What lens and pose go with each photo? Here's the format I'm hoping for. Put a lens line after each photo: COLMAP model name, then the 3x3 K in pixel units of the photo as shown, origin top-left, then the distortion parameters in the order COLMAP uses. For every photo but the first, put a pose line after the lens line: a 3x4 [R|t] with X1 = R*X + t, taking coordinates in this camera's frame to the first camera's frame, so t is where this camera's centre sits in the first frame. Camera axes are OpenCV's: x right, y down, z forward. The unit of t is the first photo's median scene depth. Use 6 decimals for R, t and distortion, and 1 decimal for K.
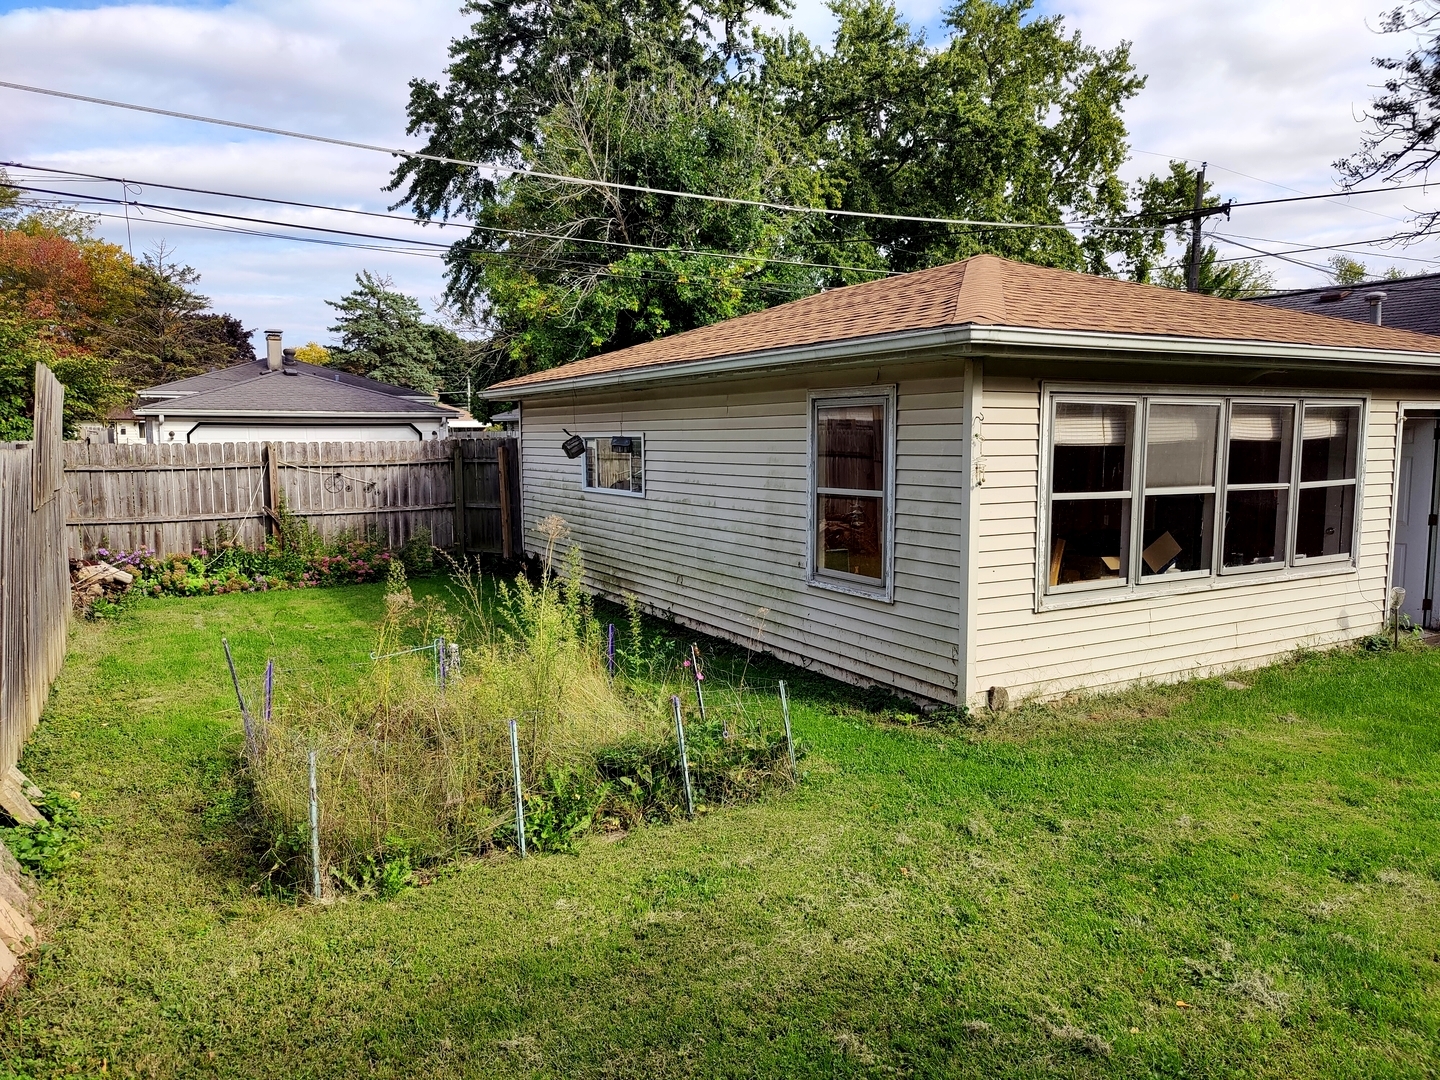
lens RADIAL K [[1001.5, 0, 712.4], [0, 1001.5, 537.6], [0, 0, 1]] dist [0.030274, -0.034083]
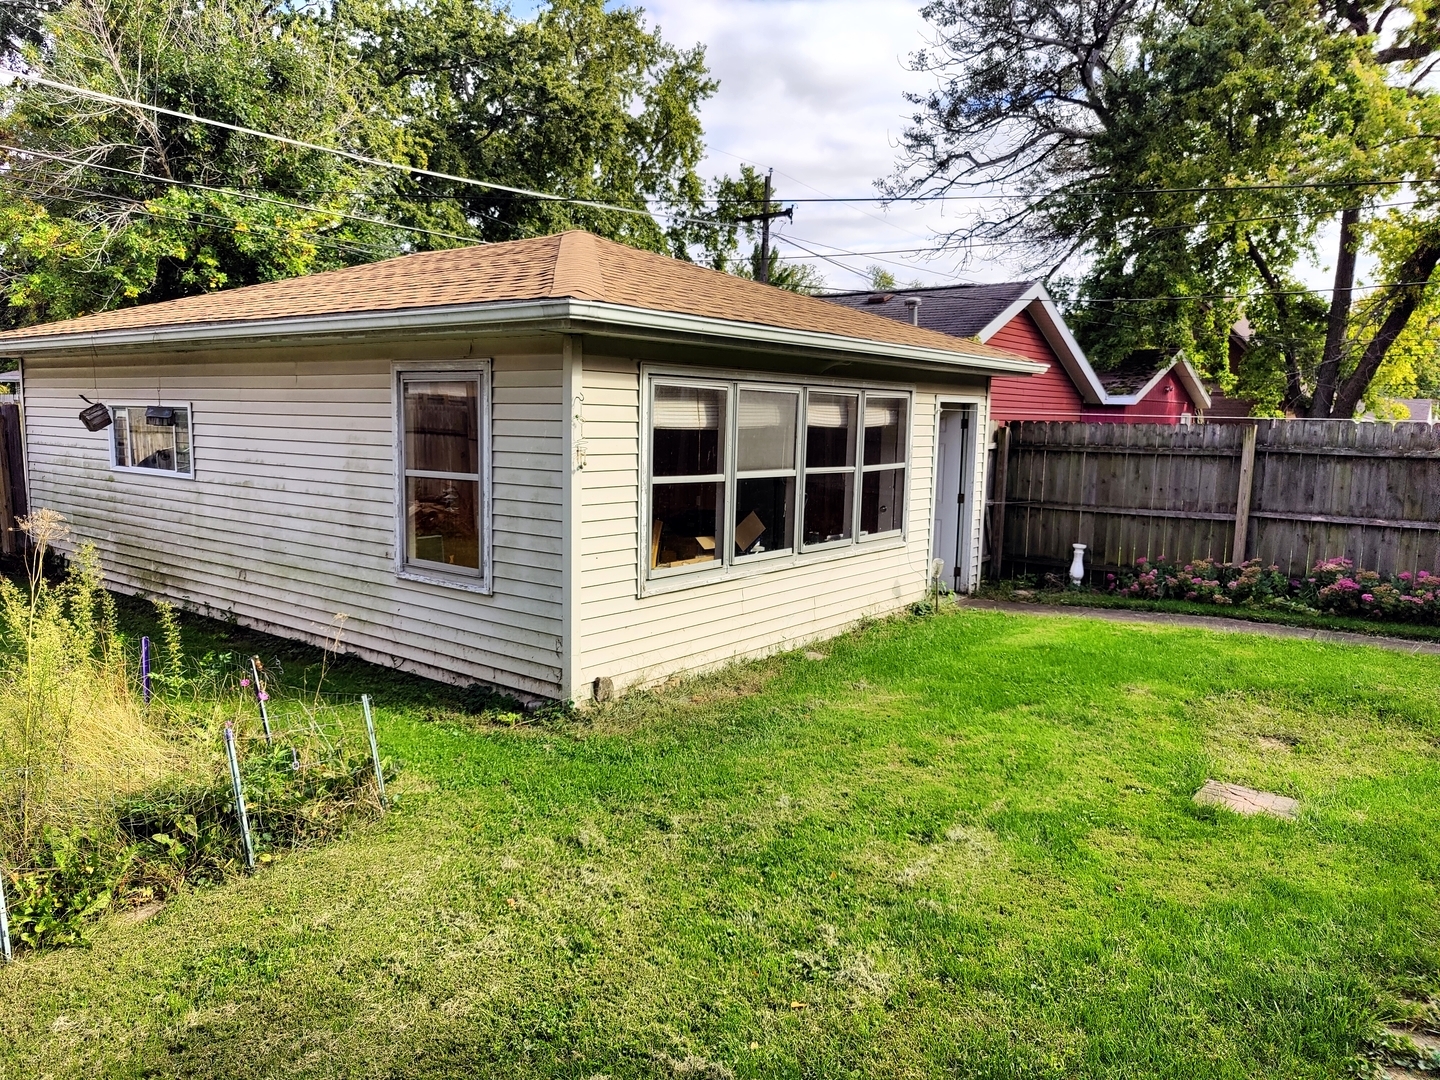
lens RADIAL K [[1001.5, 0, 712.4], [0, 1001.5, 537.6], [0, 0, 1]] dist [0.030274, -0.034083]
pose [[0.922533, -0.023279, 0.385215, 0.009873], [0.014416, 0.999561, 0.025879, -0.008054], [-0.385649, -0.018321, 0.922464, 0.057691]]
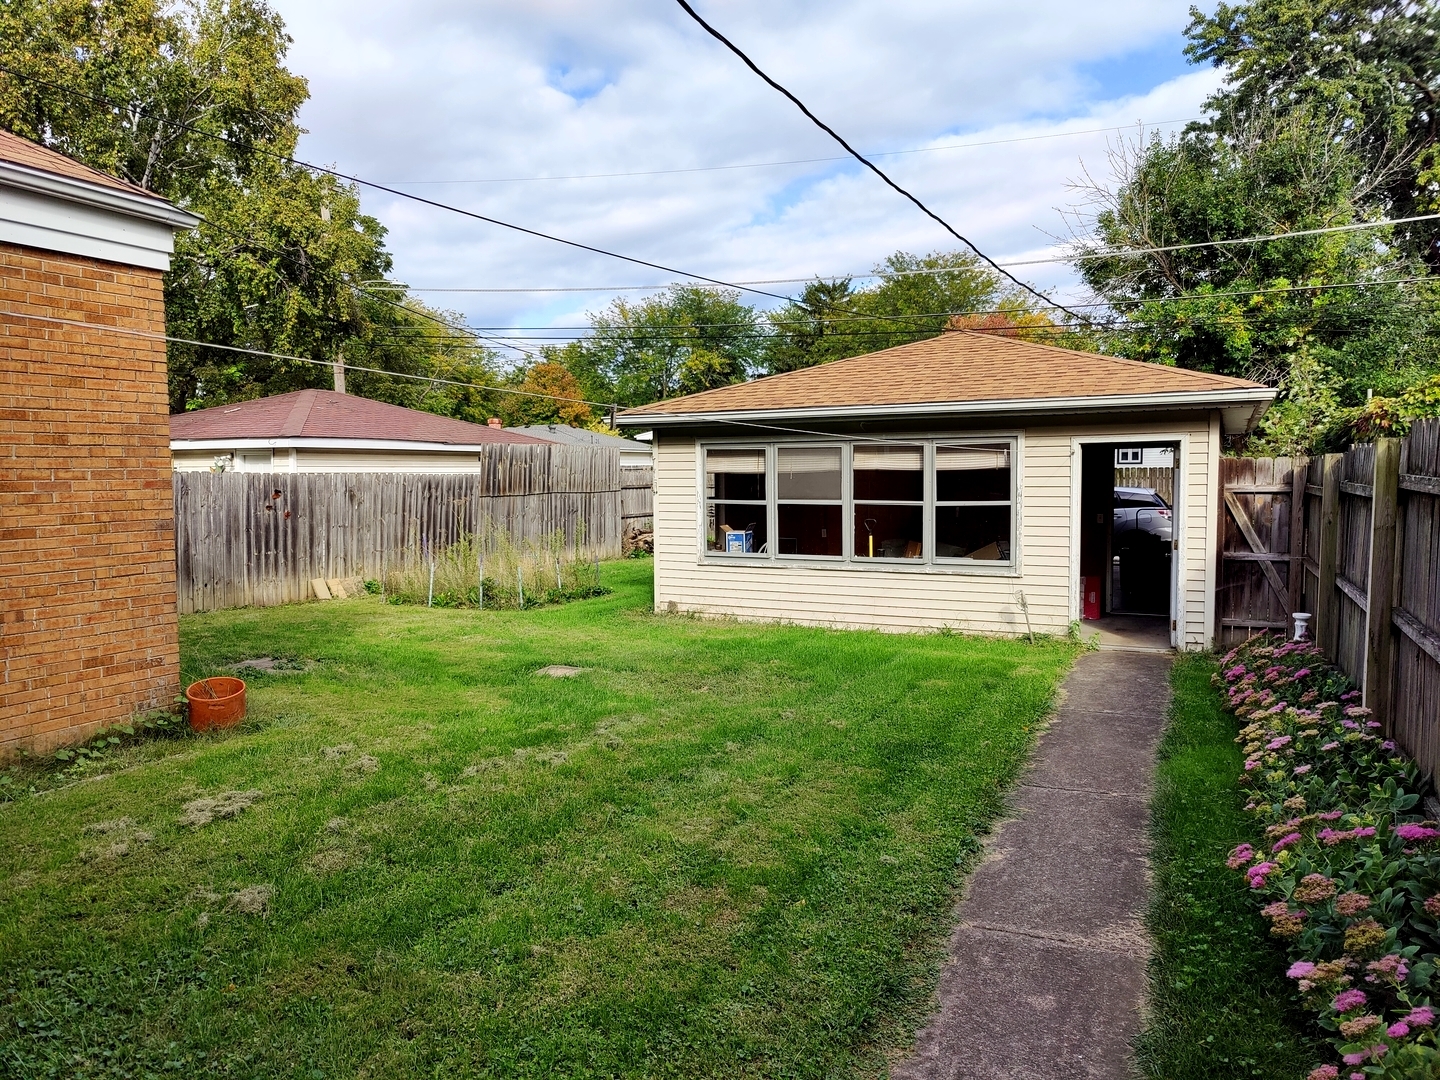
lens RADIAL K [[1001.5, 0, 712.4], [0, 1001.5, 537.6], [0, 0, 1]] dist [0.030274, -0.034083]
pose [[0.554750, 0.056787, -0.830077, 1.621675], [-0.078783, 0.996771, 0.015539, -0.004026], [0.828279, 0.056775, 0.557433, 0.006033]]
